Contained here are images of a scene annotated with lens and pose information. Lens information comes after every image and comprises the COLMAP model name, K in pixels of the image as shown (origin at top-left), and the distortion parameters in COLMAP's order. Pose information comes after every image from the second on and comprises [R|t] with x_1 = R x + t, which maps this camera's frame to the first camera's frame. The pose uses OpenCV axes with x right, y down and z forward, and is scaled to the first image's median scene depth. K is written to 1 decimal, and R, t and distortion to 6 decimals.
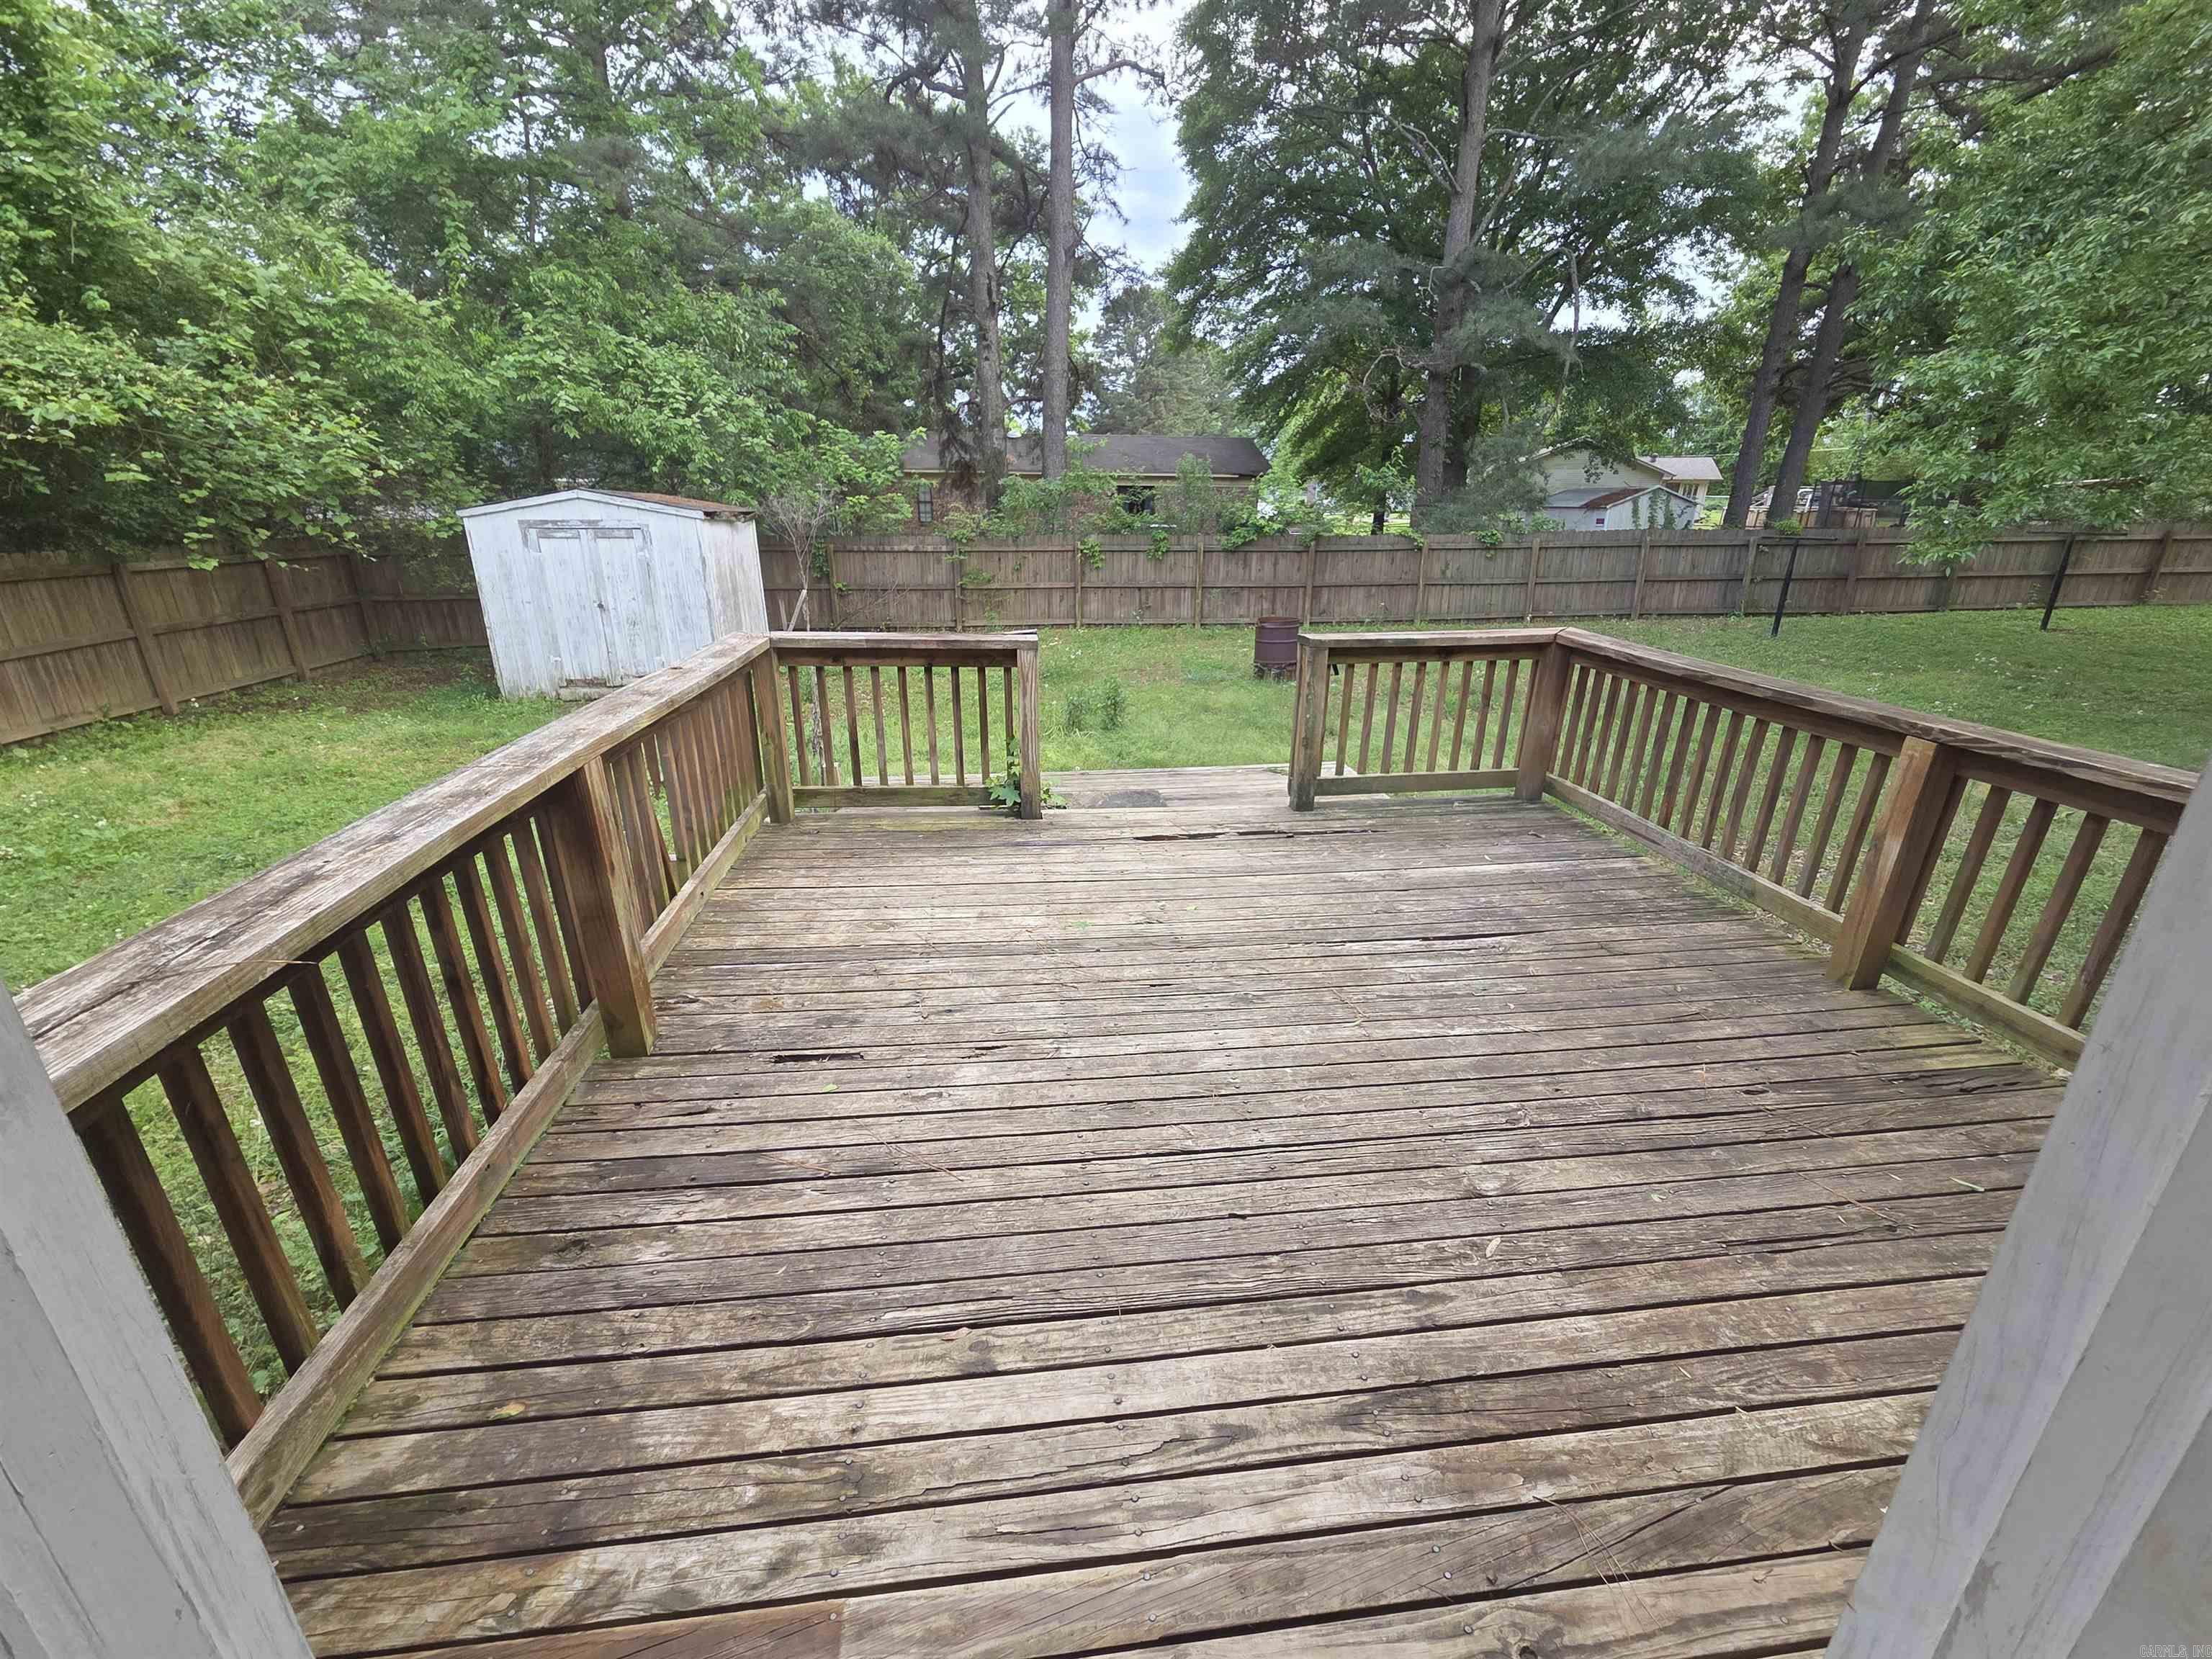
lens RADIAL K [[908.9, 0, 1110.2], [0, 908.9, 826.8], [0, 0, 1]] dist [0.004383, -0.001015]
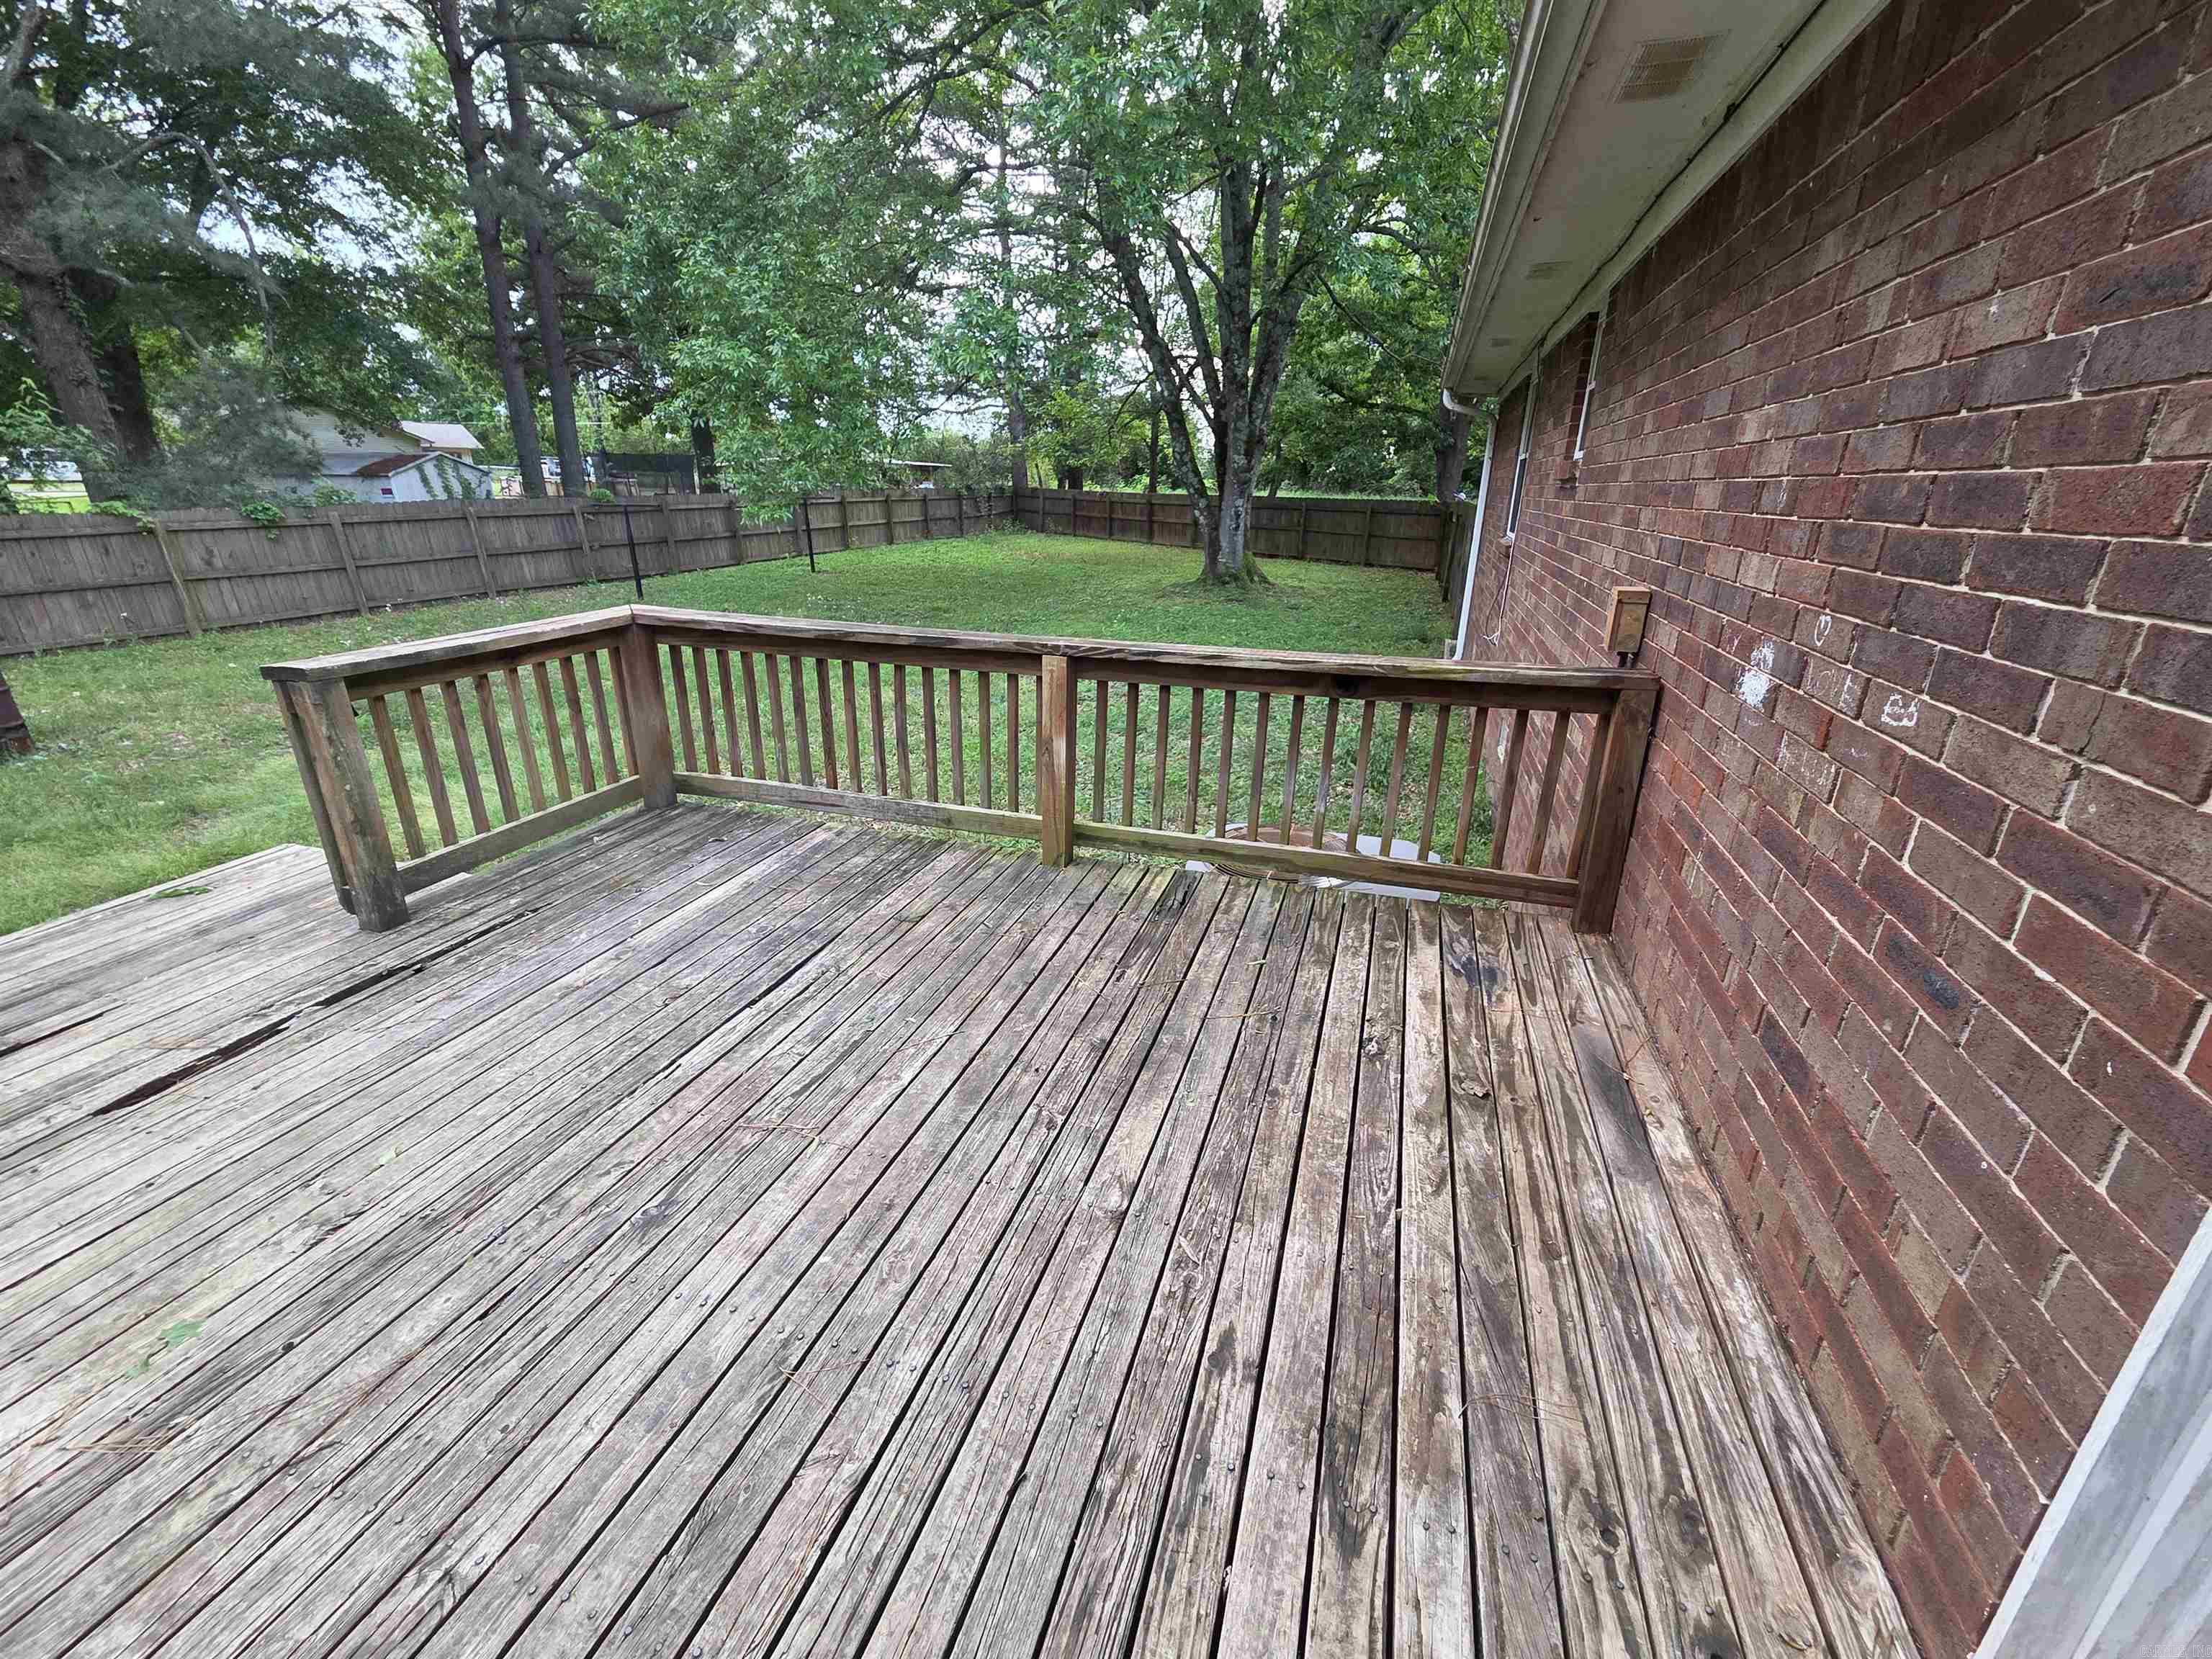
lens RADIAL K [[908.9, 0, 1114.5], [0, 908.9, 822.3], [0, 0, 1]] dist [0.004383, -0.001015]
pose [[0.410539, -0.319650, 0.853980, -0.154665], [0.299215, 0.931909, 0.204976, -0.093051], [-0.861353, 0.171373, 0.478229, 0.316315]]
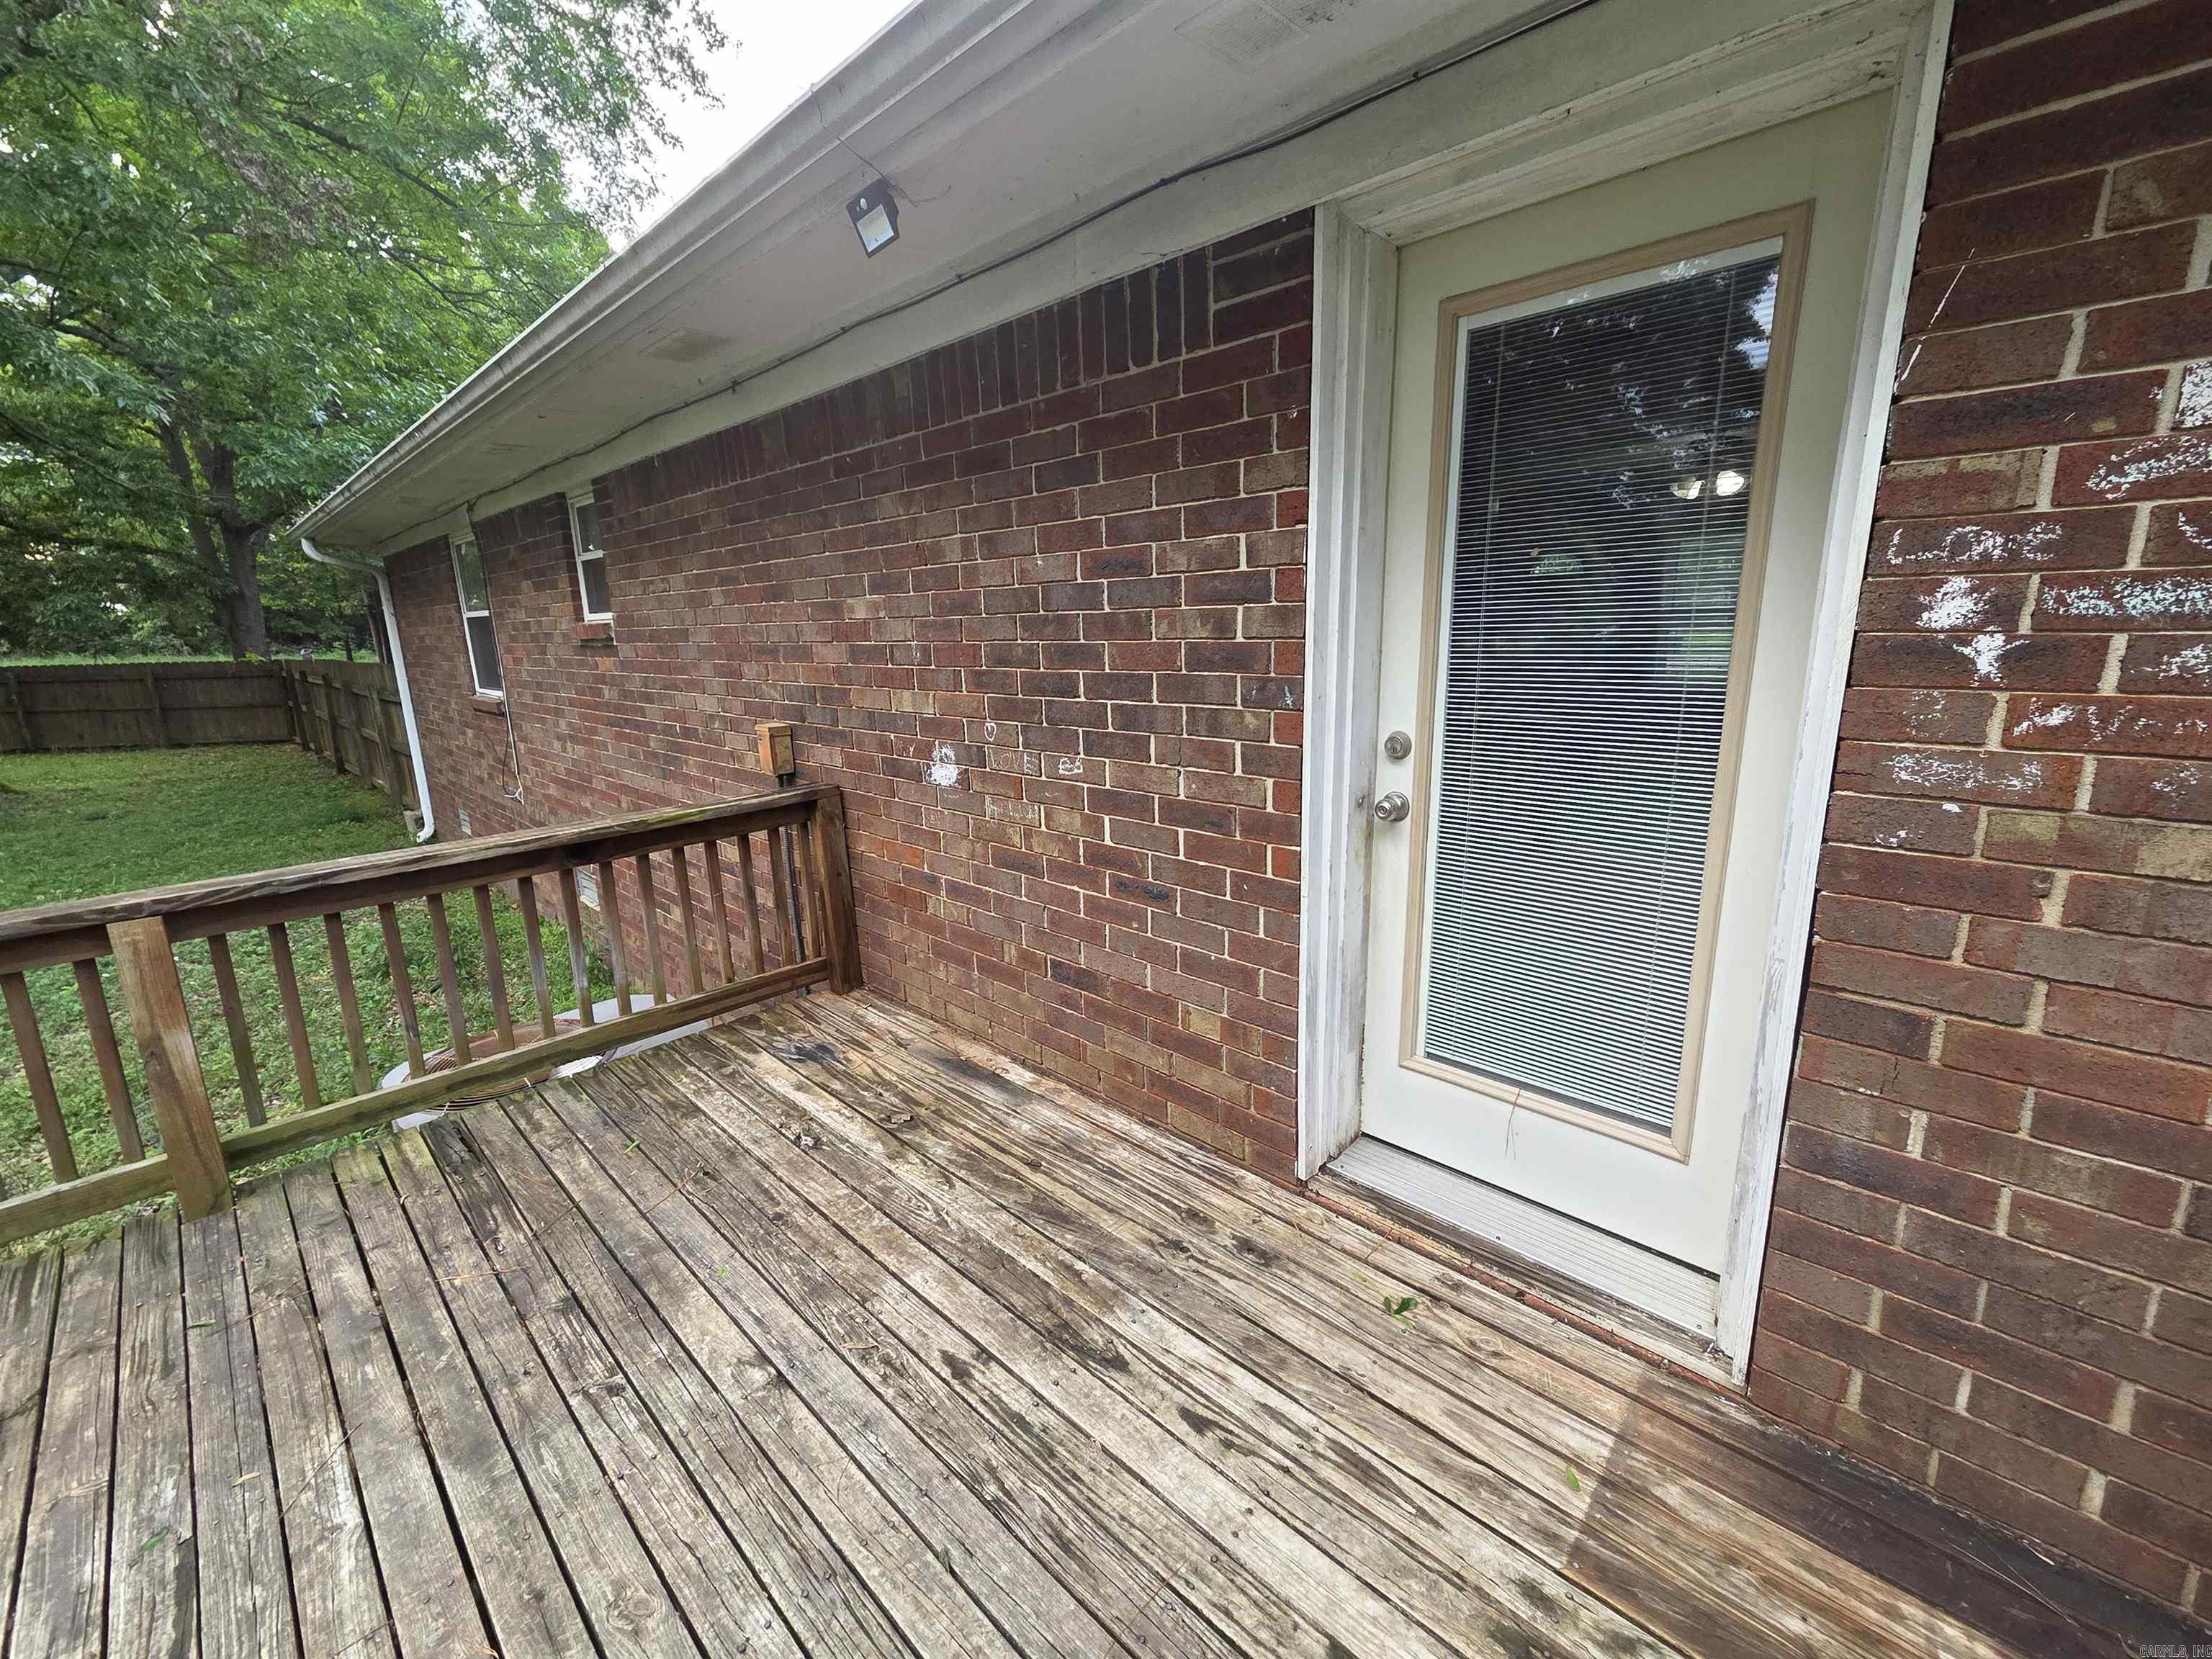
lens RADIAL K [[908.9, 0, 1117.5], [0, 908.9, 824.4], [0, 0, 1]] dist [0.004383, -0.001015]
pose [[-0.631970, -0.161535, 0.757971, -0.252759], [0.279810, 0.864506, 0.417535, -0.221793], [-0.722718, 0.475957, -0.501143, 0.594521]]
